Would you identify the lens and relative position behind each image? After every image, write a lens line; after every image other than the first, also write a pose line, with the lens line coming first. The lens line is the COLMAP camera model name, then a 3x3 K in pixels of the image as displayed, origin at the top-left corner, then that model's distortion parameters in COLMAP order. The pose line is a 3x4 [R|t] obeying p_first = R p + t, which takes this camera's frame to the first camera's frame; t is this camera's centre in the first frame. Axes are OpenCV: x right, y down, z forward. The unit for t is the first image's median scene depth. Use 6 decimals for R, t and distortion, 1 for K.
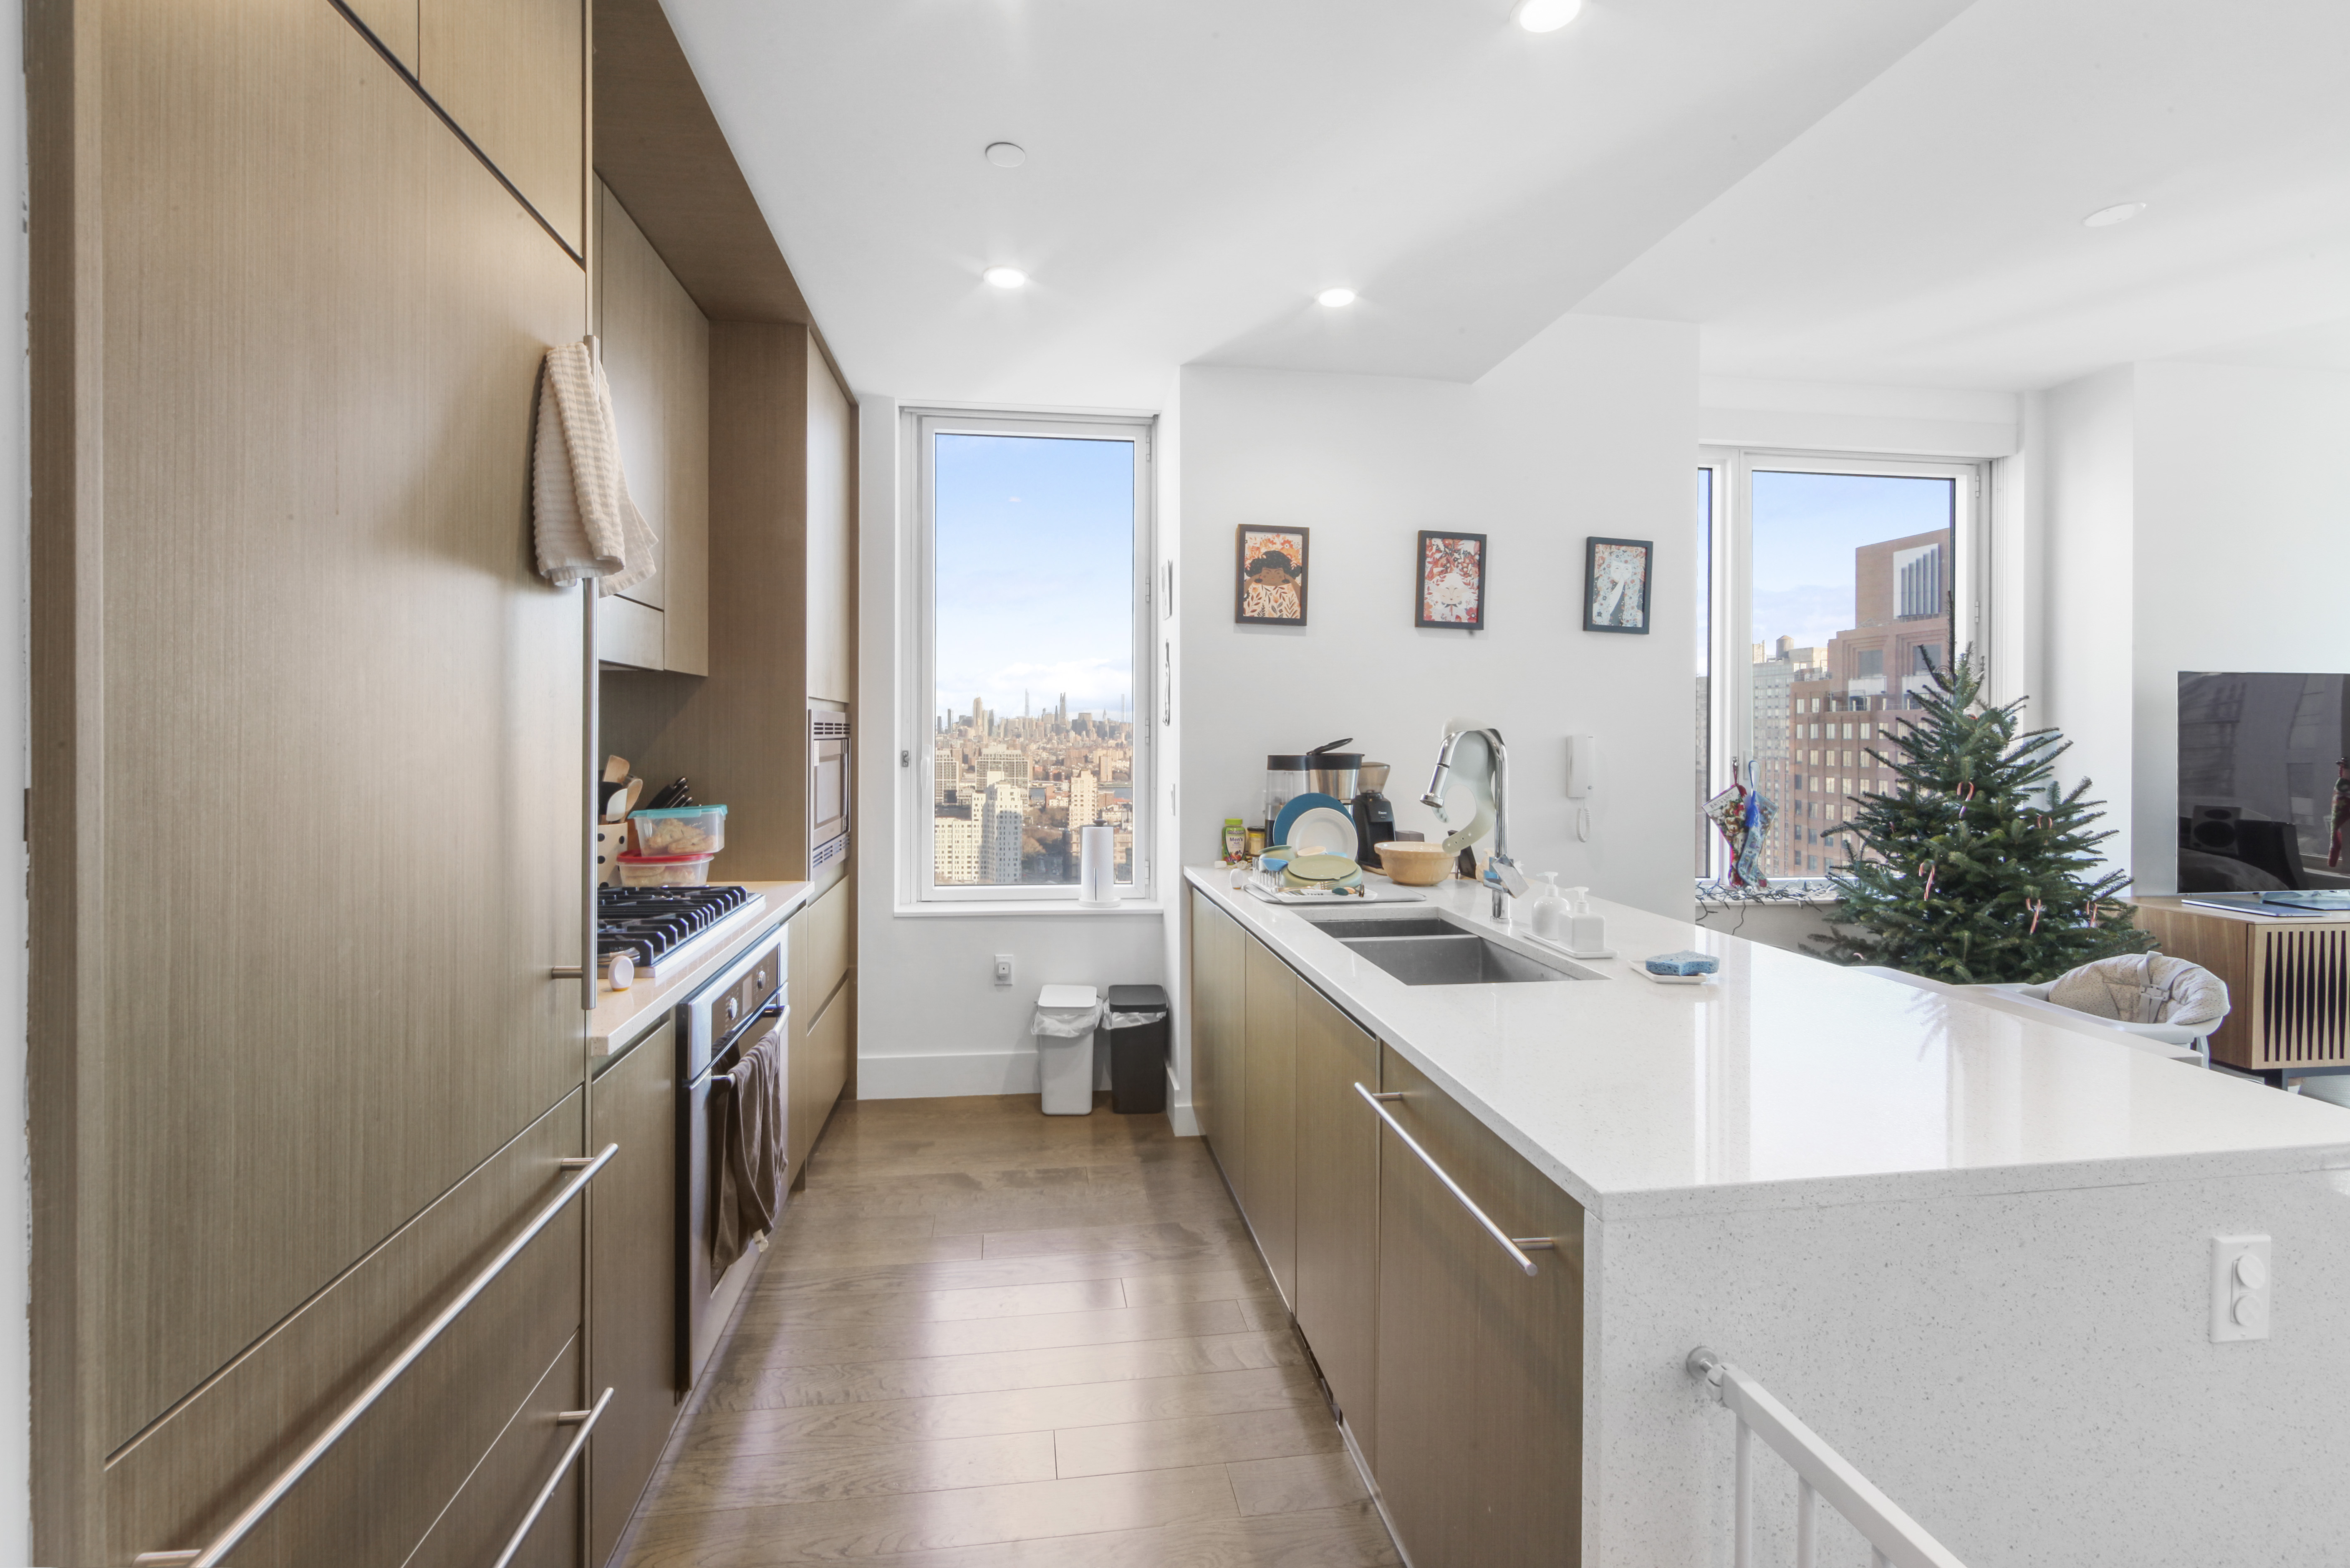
lens RADIAL K [[988.4, 0, 1152.7], [0, 988.4, 733.5], [0, 0, 1]] dist [-0.001609, -0.000016]
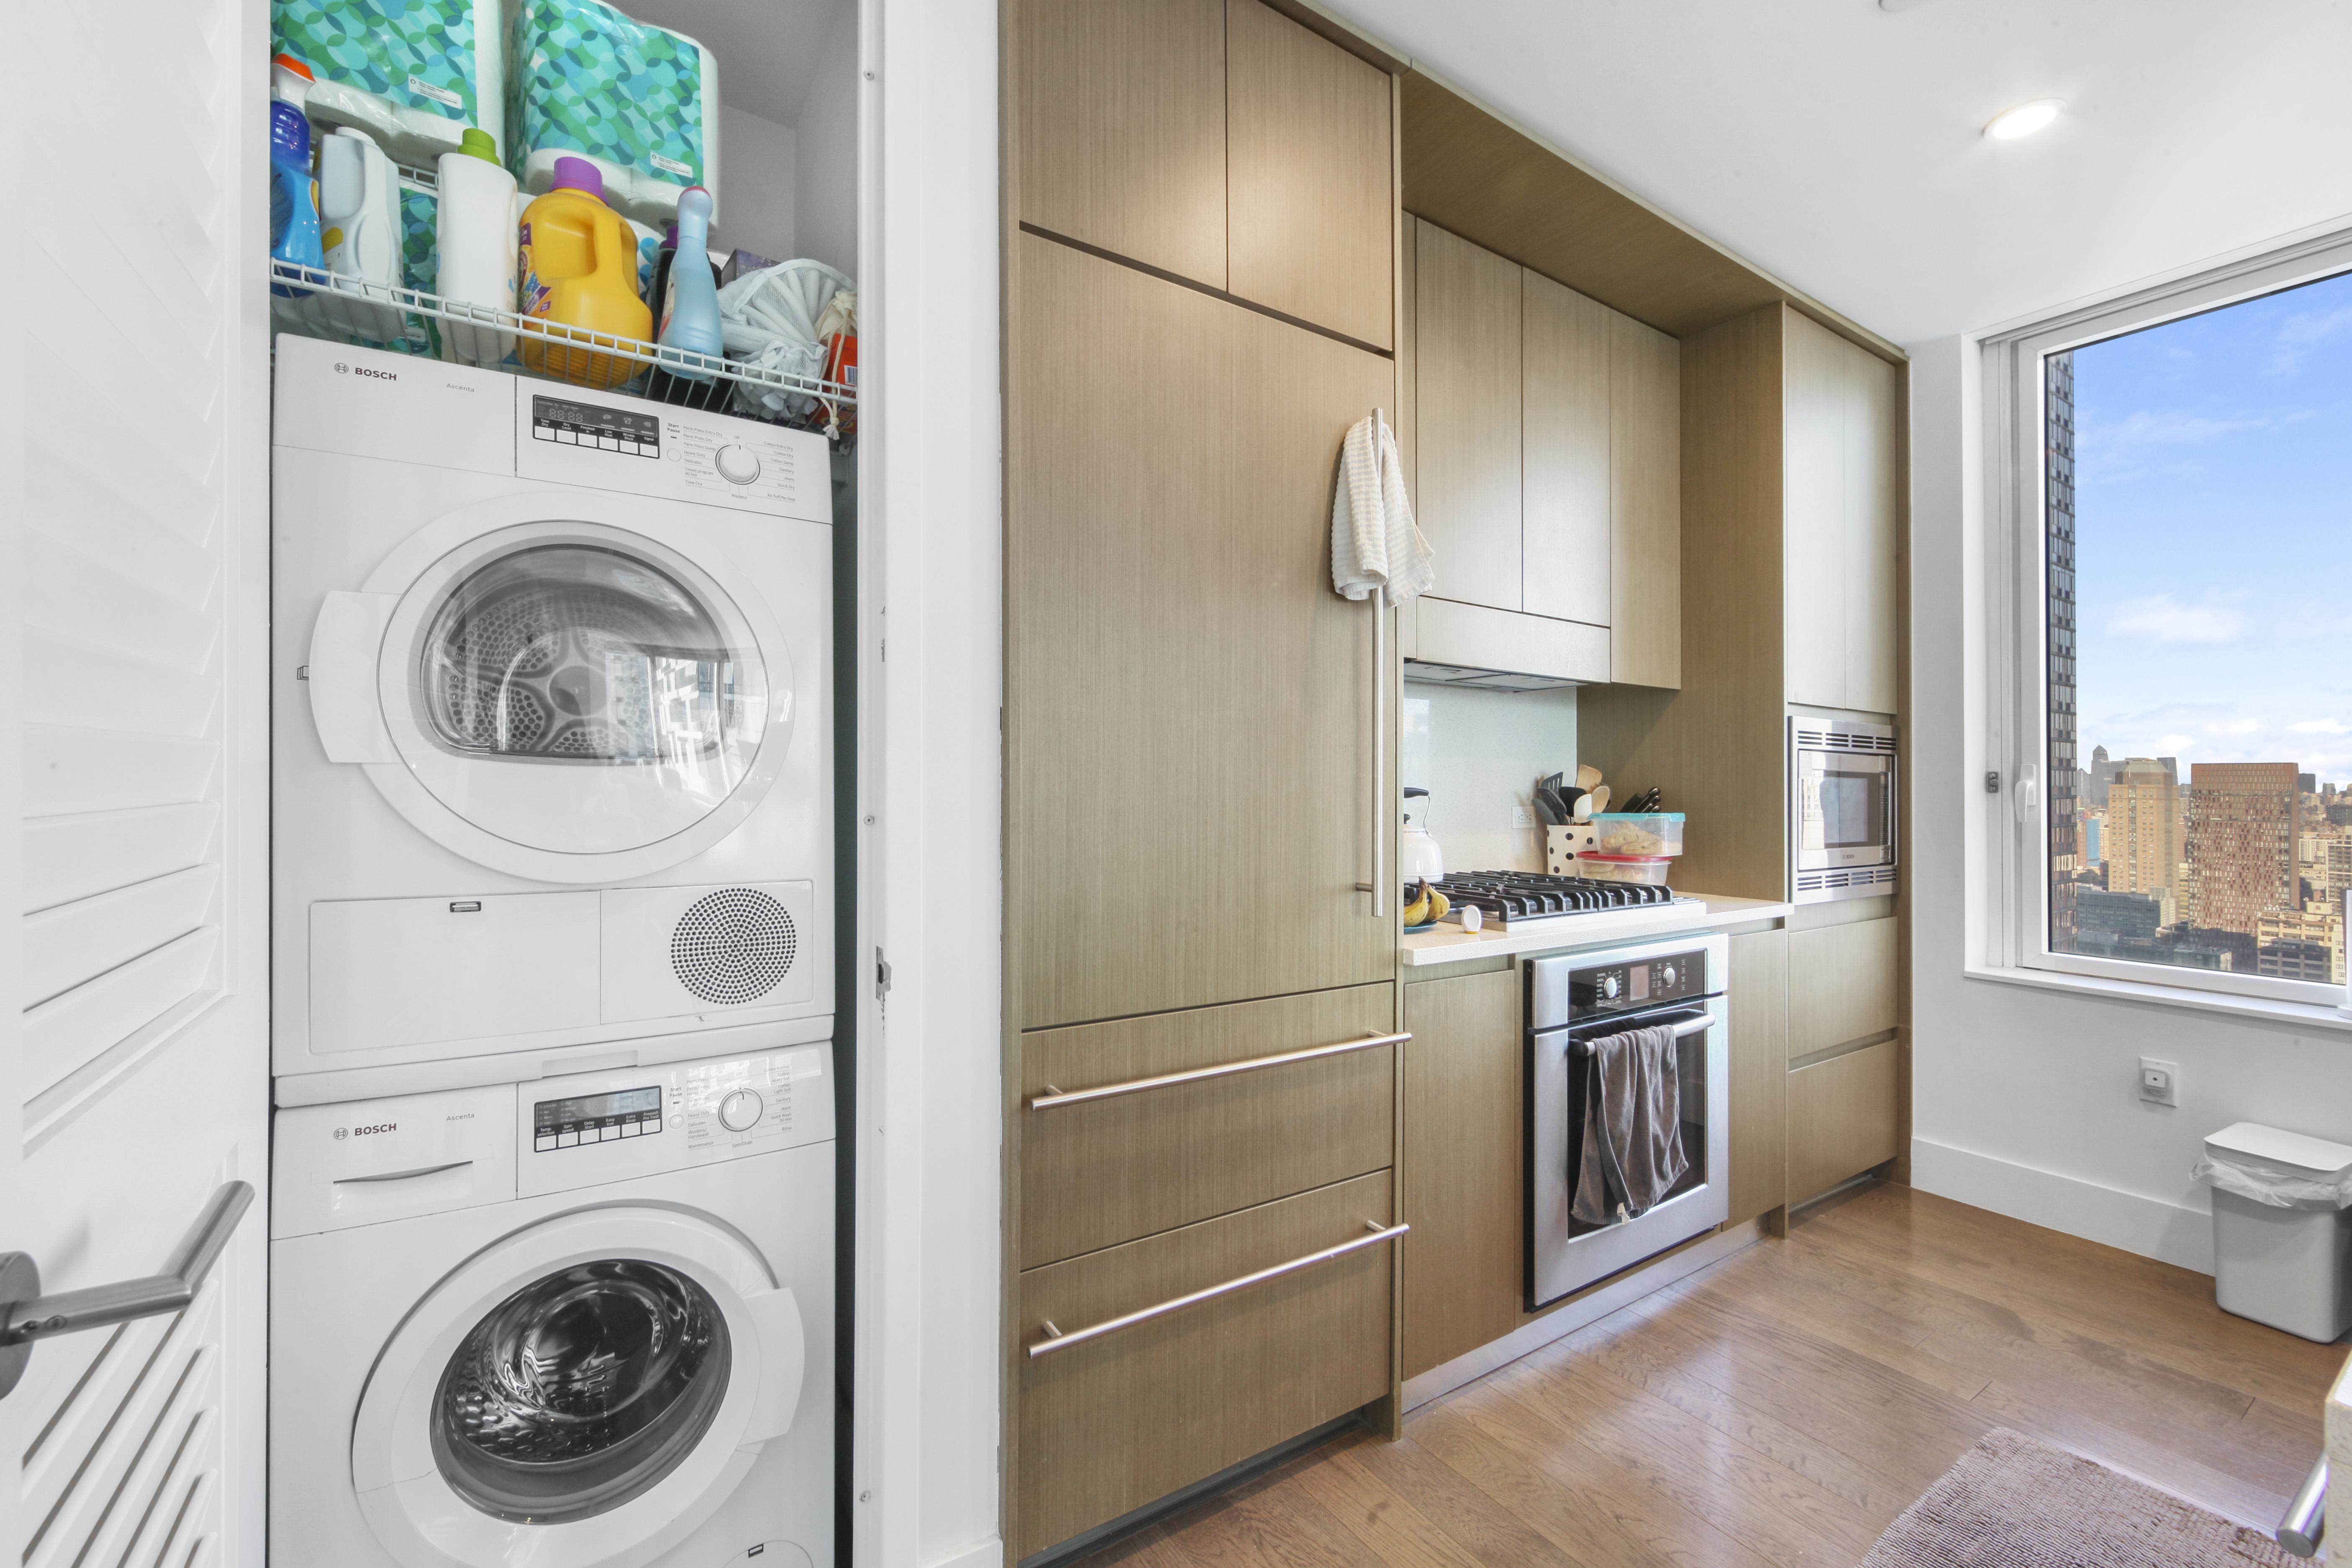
lens RADIAL K [[963.1, 0, 1144.2], [0, 963.1, 784.6], [0, 0, 1]] dist [-0.000118, -0.000280]
pose [[0.422039, -0.005008, -0.906564, 0.184564], [-0.007992, 0.999925, -0.009245, 0.046278], [0.906542, 0.011147, 0.421967, 0.068287]]
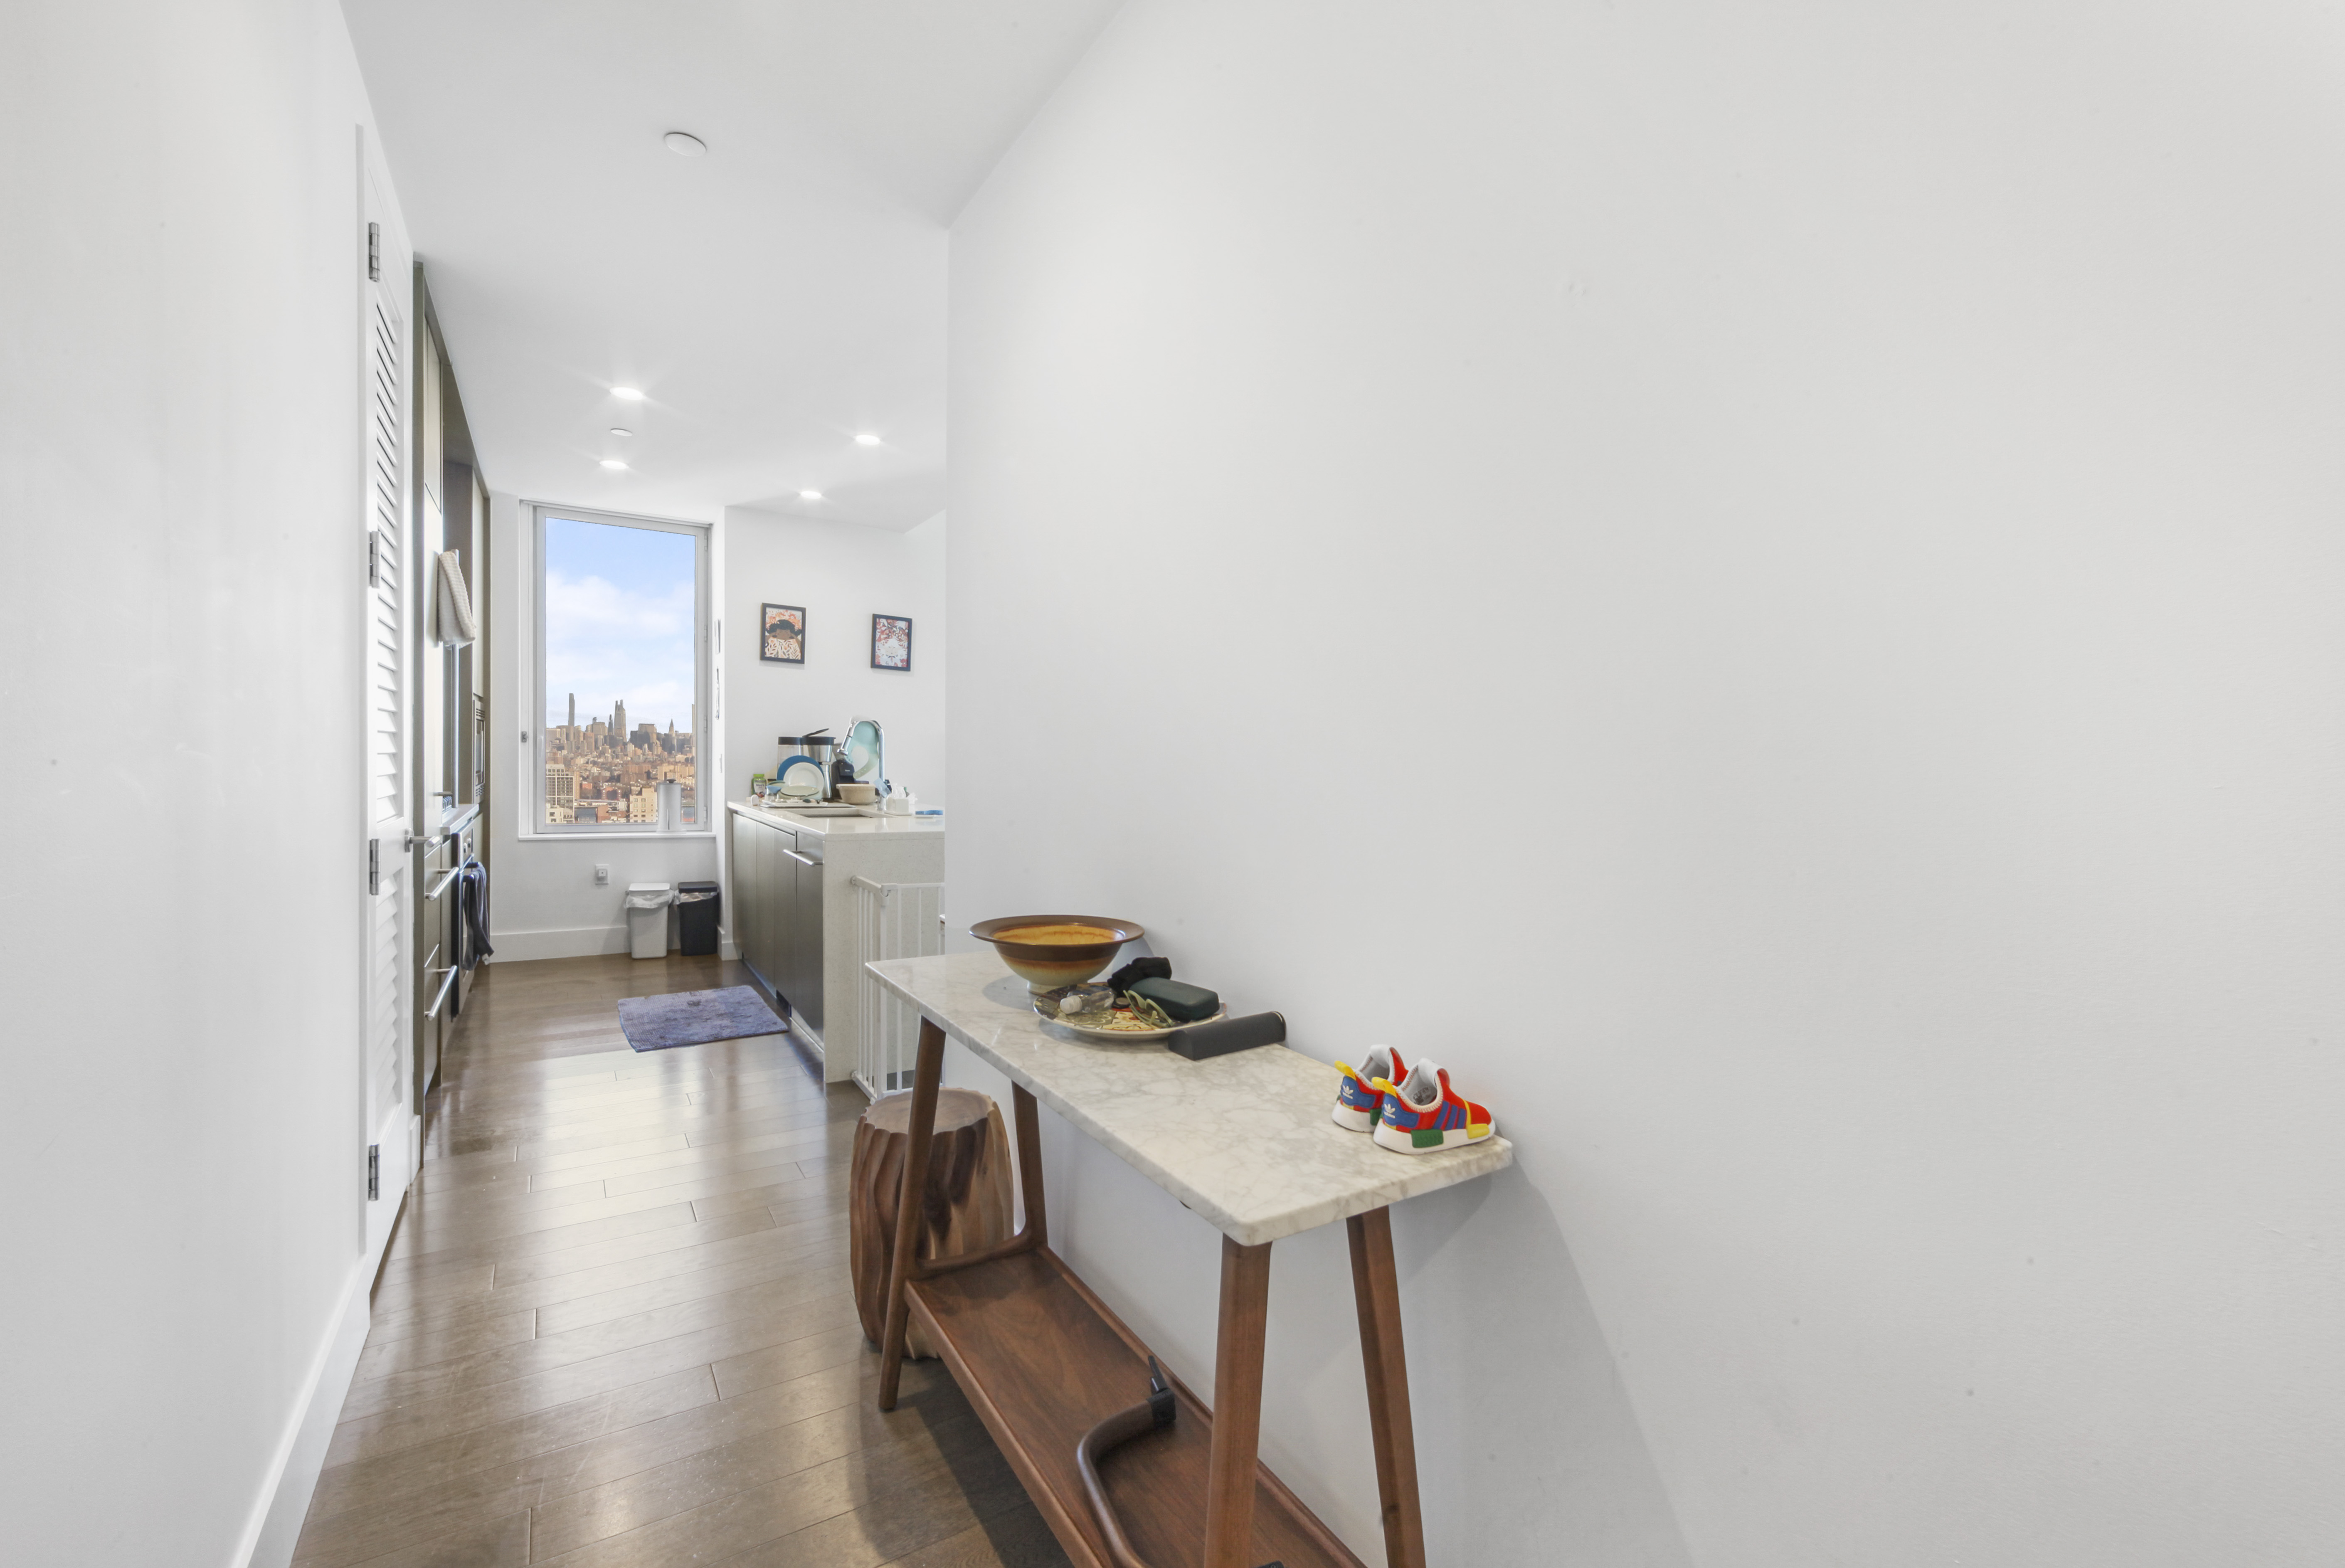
lens RADIAL K [[971.1, 0, 1175.6], [0, 971.1, 794.1], [0, 0, 1]] dist [-0.001599, -0.000159]
pose [[0.908884, 0.000185, 0.417048, 0.036156], [-0.017925, 0.999093, 0.038622, 0.042981], [-0.416663, -0.042578, 0.908064, -0.845621]]
